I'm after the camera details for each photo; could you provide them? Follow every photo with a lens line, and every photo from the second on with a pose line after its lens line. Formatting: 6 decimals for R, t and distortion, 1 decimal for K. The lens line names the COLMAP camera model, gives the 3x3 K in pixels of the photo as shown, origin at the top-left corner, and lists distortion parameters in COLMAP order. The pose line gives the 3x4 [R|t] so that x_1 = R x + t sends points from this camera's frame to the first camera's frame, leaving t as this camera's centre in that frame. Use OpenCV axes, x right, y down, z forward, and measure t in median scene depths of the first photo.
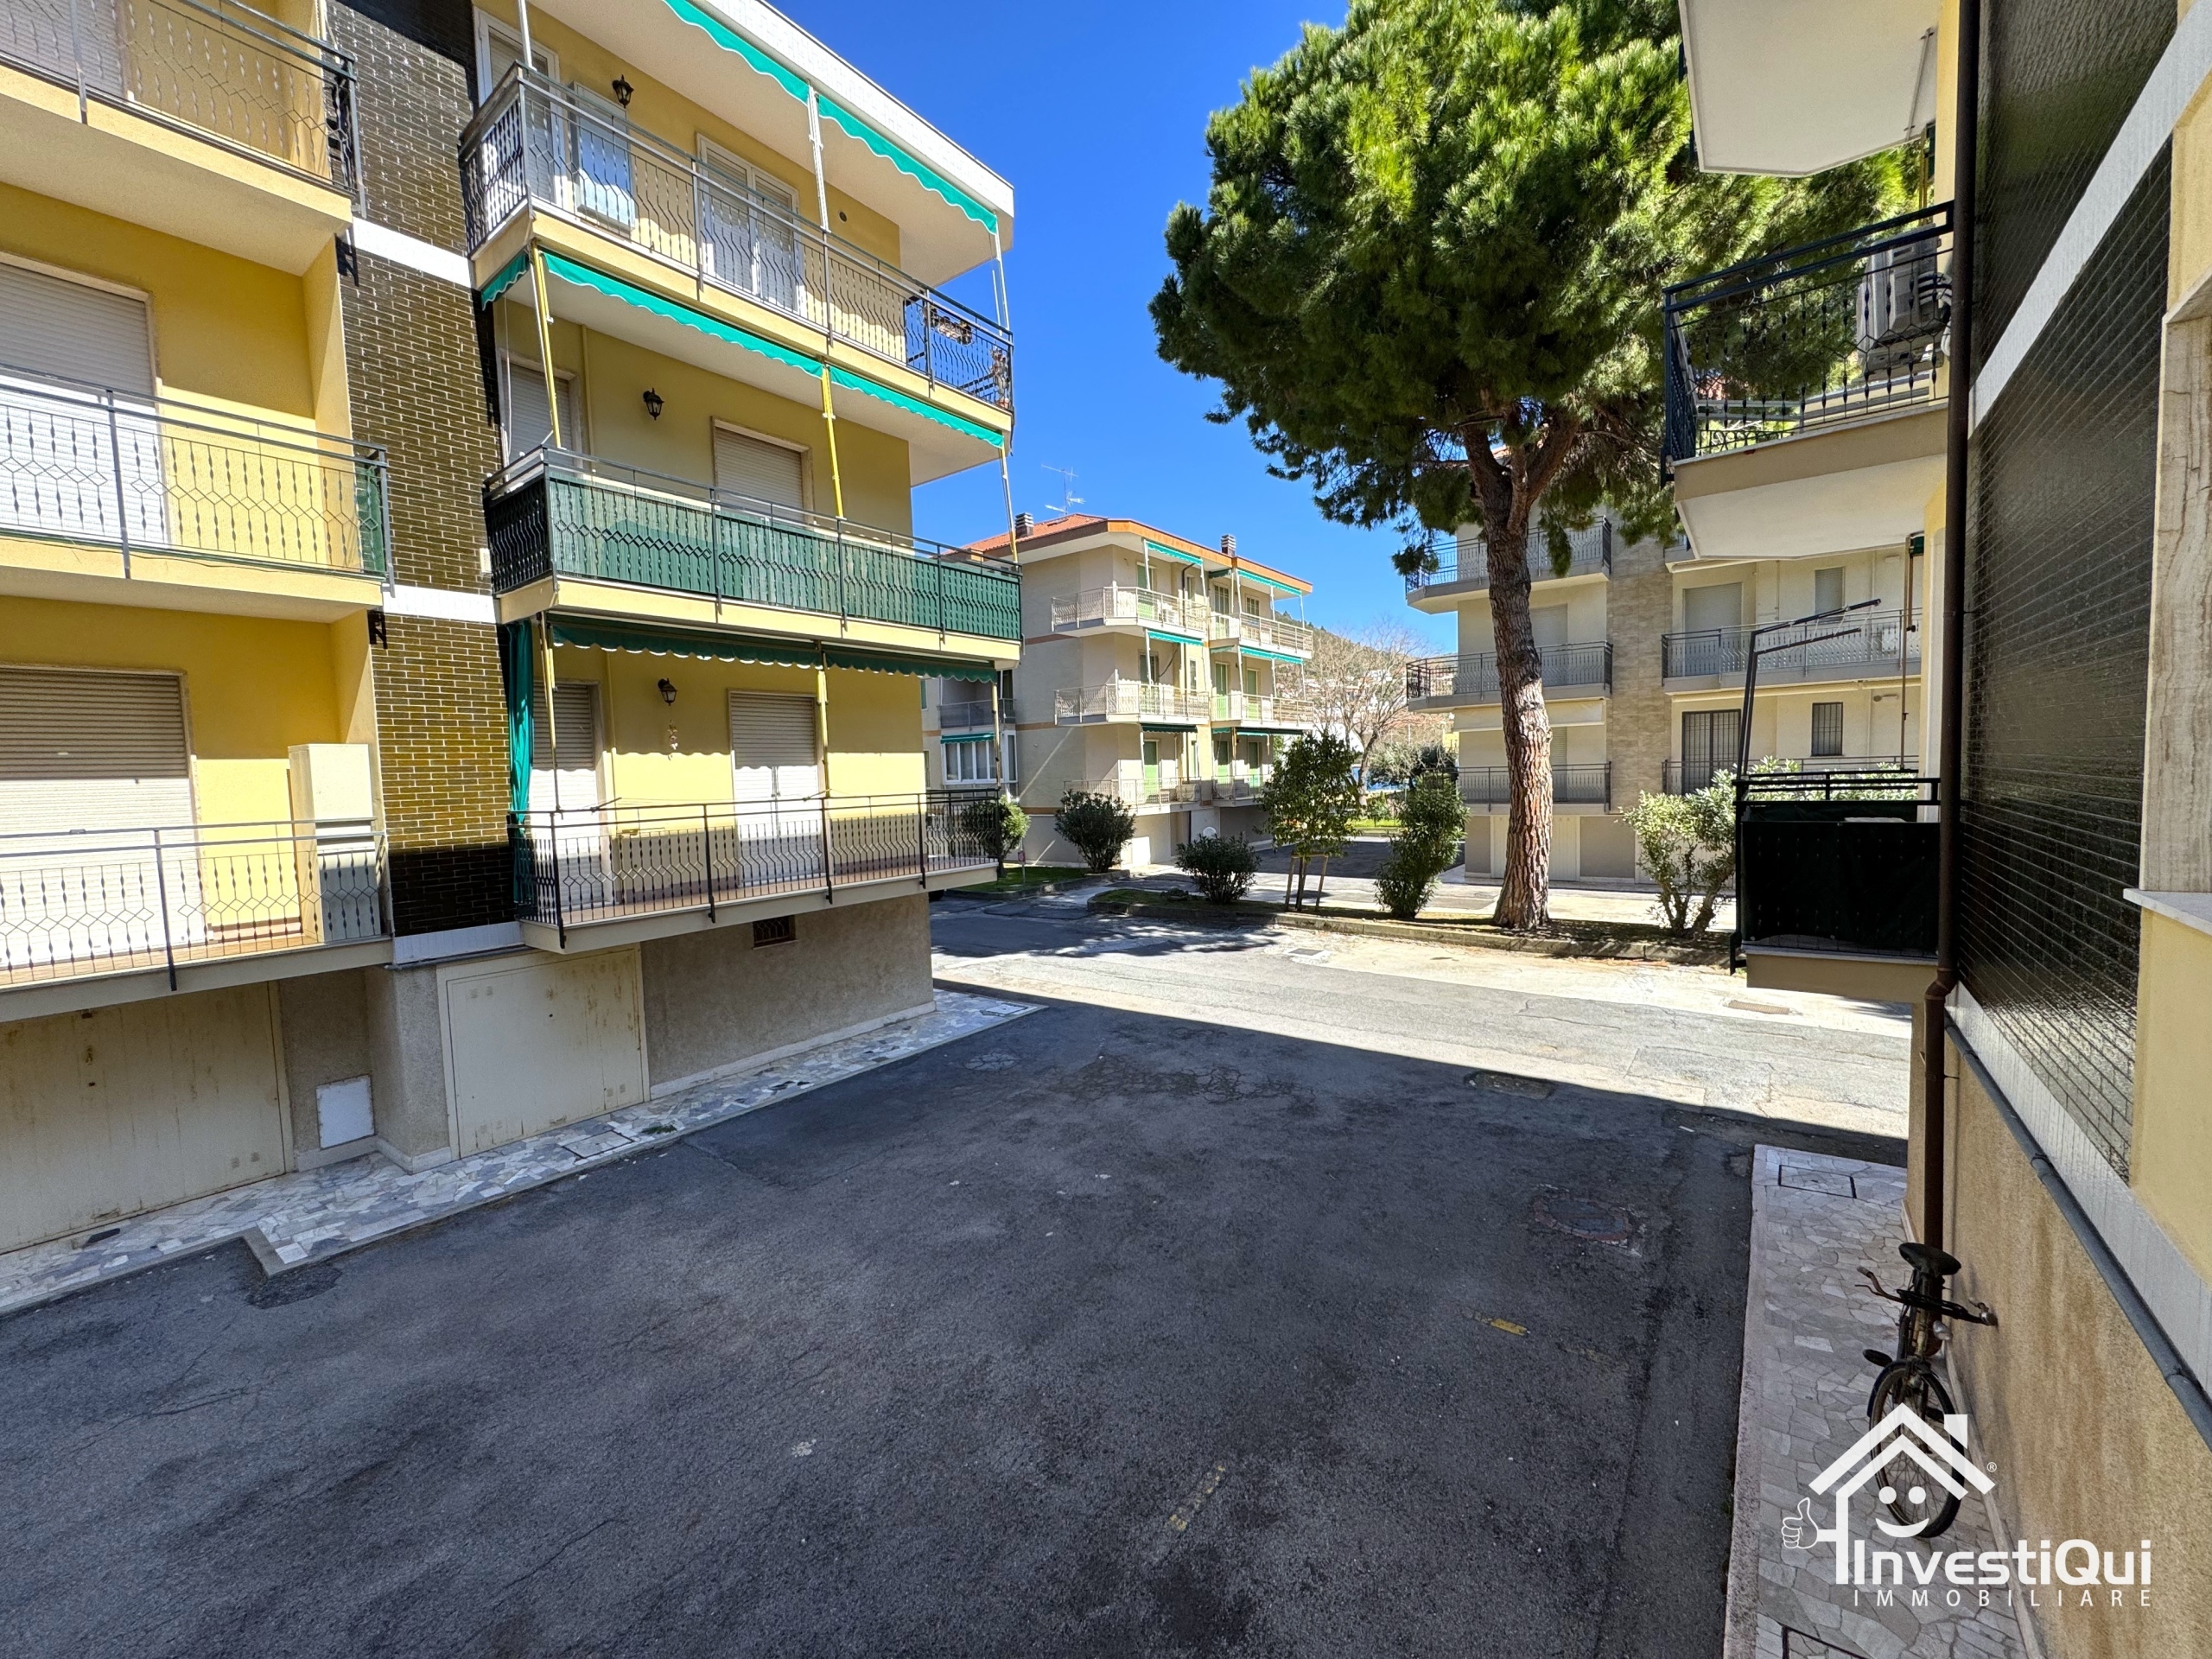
lens RADIAL K [[881.2, 0, 1108.6], [0, 881.2, 829.5], [0, 0, 1]] dist [-0.000275, 0.000052]
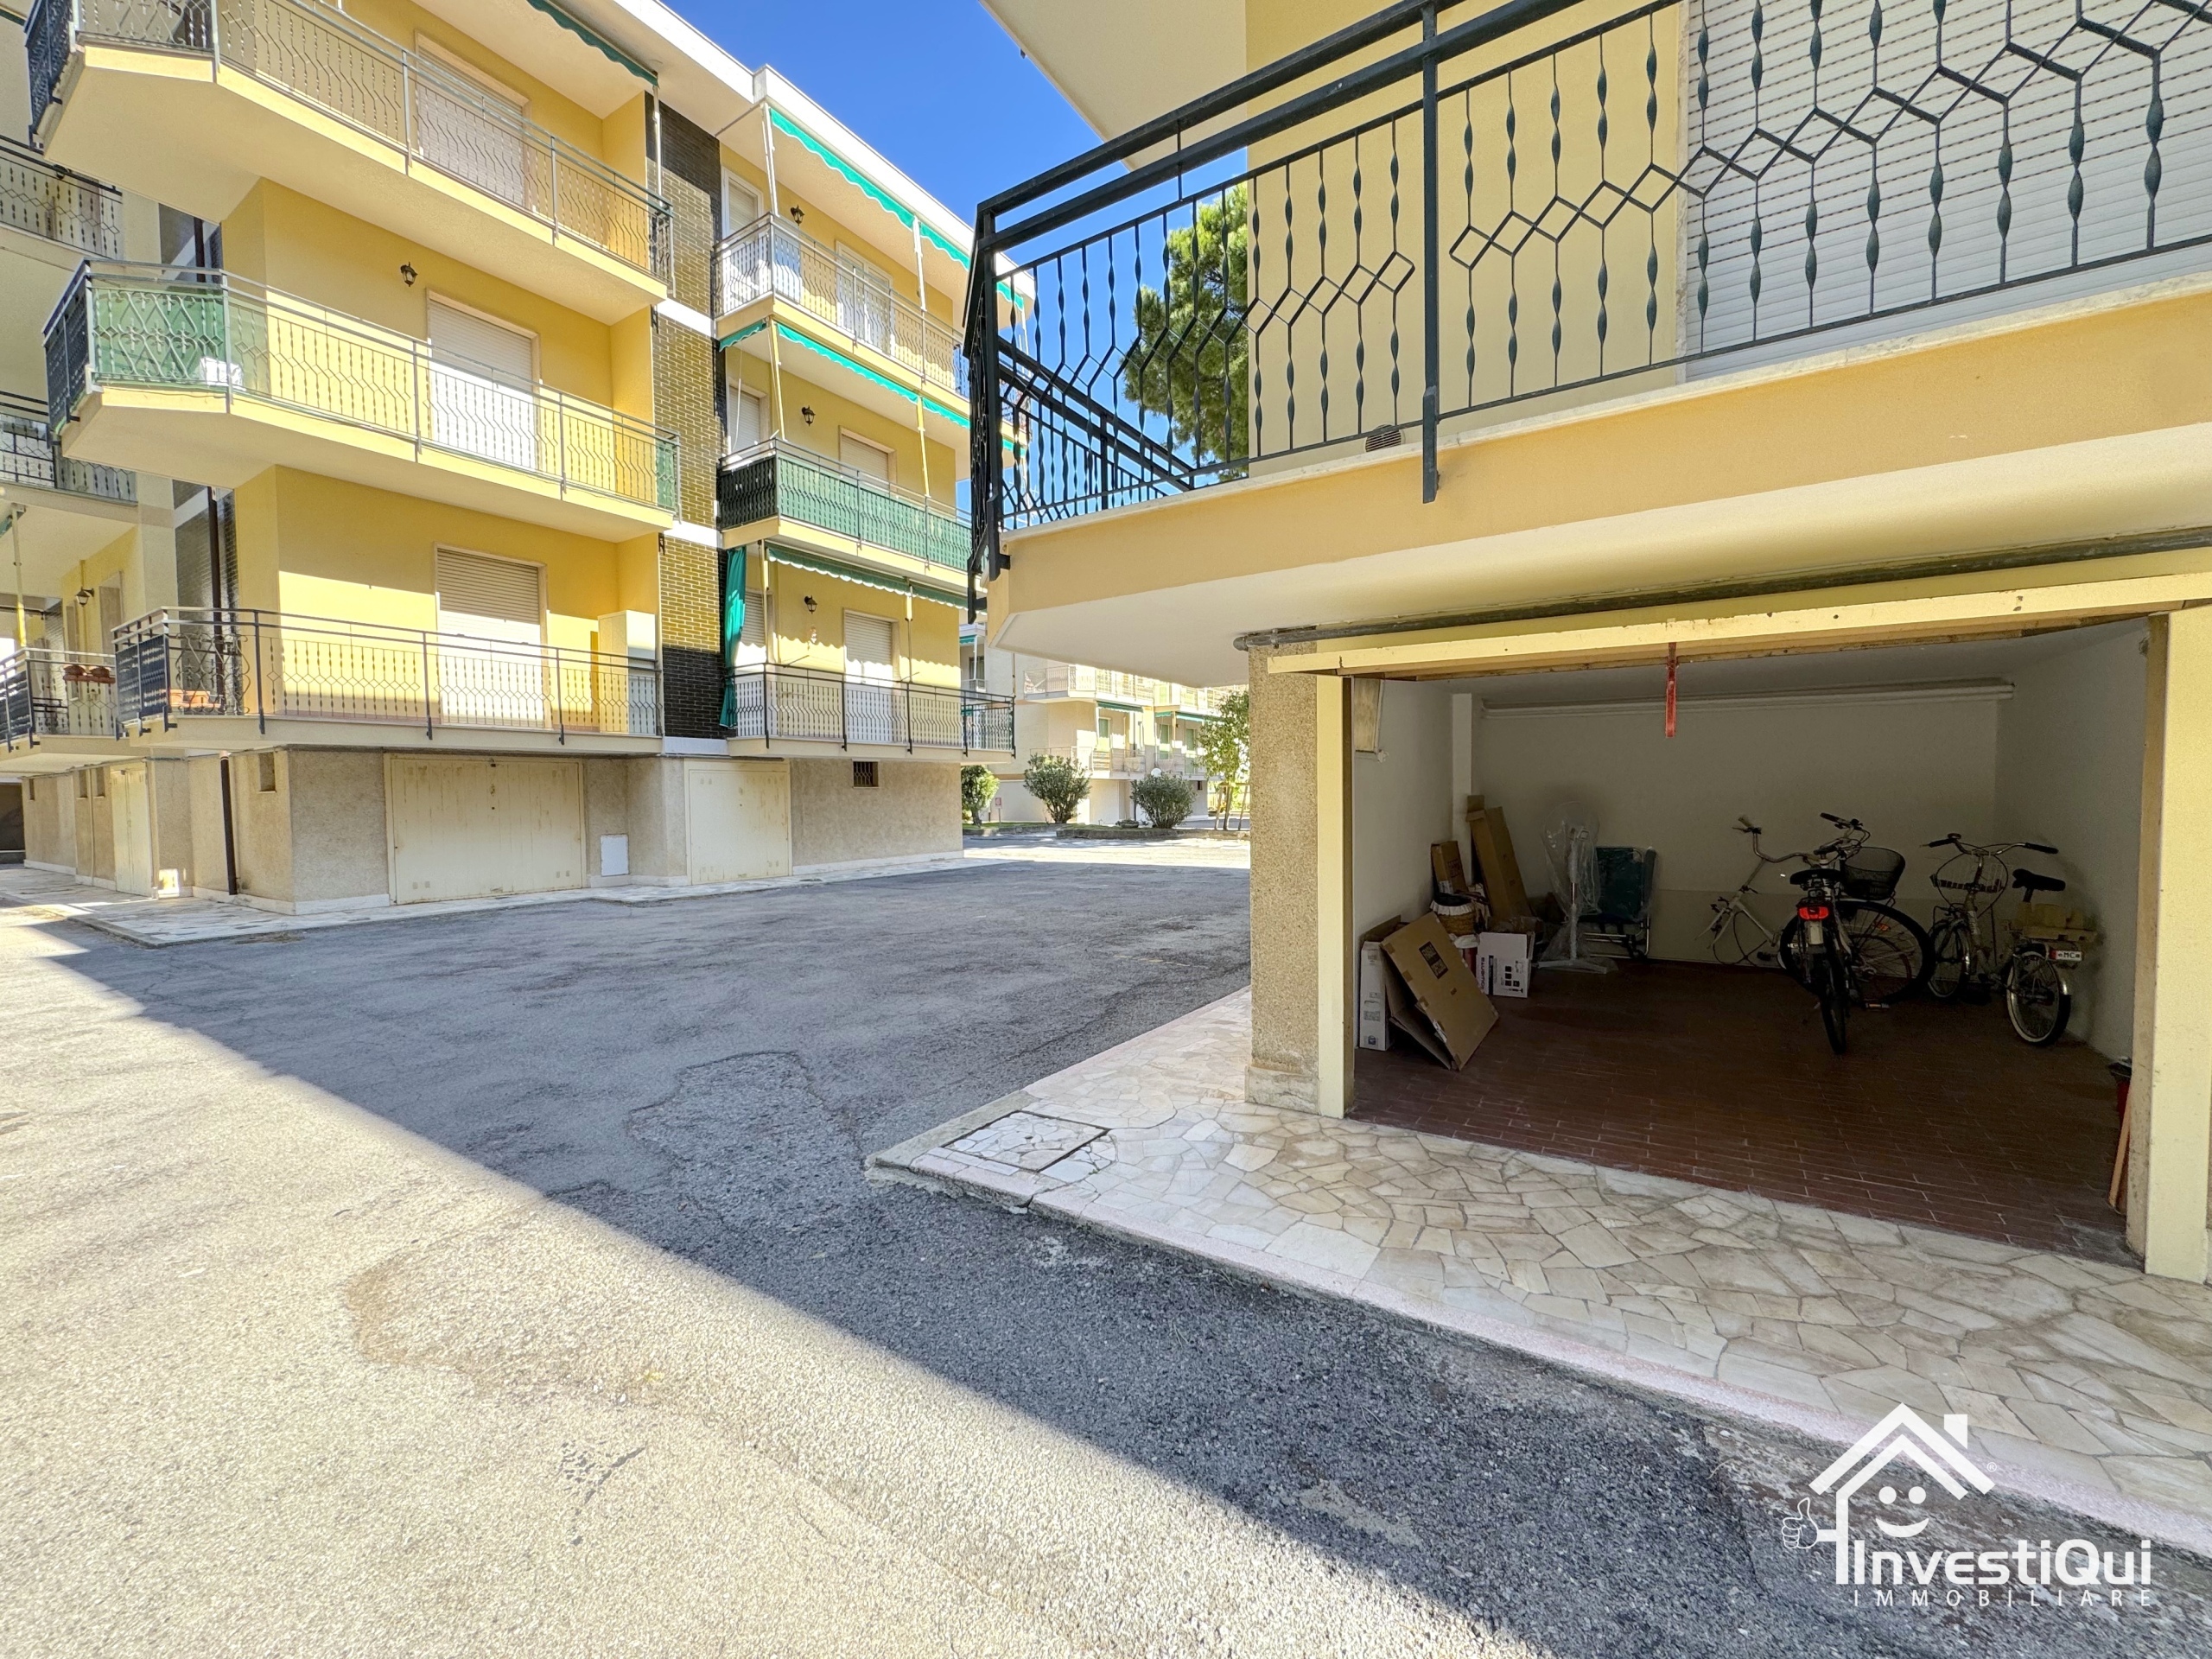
lens RADIAL K [[881.4, 0, 1107.6], [0, 881.4, 829.4], [0, 0, 1]] dist [-0.002302, -0.000142]
pose [[0.997146, 0.016830, 0.073597, -0.079023], [-0.014765, 0.999484, -0.028510, 0.208829], [-0.074039, 0.027342, 0.996880, -0.416702]]
